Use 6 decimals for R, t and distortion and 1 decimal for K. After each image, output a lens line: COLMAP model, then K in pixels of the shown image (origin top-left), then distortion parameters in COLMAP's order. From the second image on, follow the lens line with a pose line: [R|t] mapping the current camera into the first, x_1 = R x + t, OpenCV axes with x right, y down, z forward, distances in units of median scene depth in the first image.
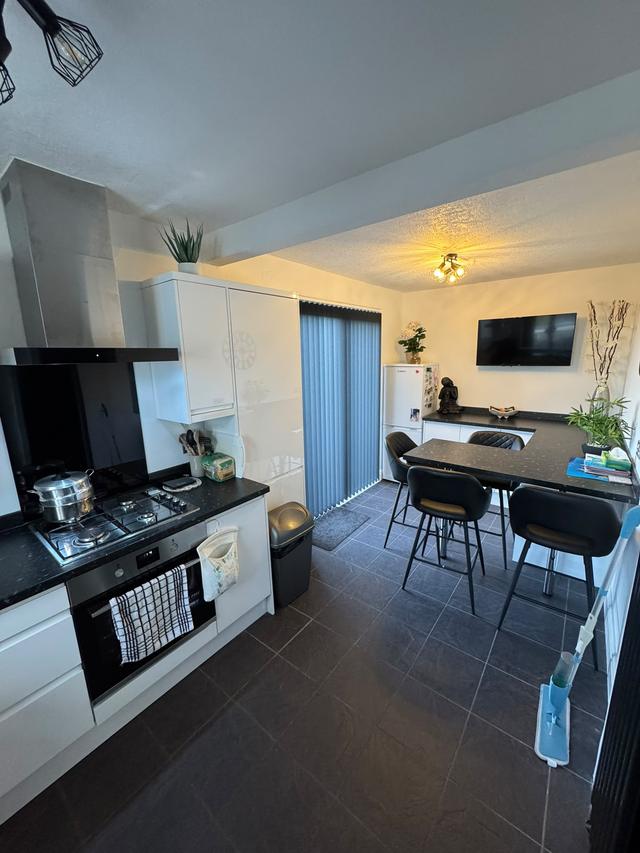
lens RADIAL K [[341.6, 0, 320.7], [0, 341.6, 427.6], [0, 0, 1]] dist [-0.001118, 0.000579]
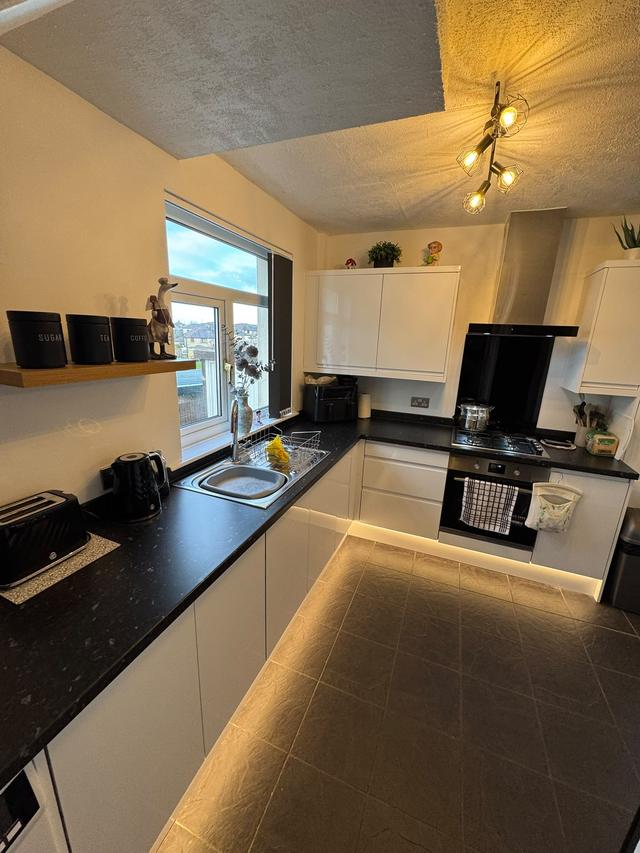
lens RADIAL K [[341.6, 0, 320.2], [0, 341.6, 427.3], [0, 0, 1]] dist [-0.001118, 0.000579]
pose [[0.268830, 0.275528, -0.922938, 0.587767], [-0.253063, 0.944753, 0.208329, 0.094105], [0.929349, 0.177556, 0.323703, -0.218057]]
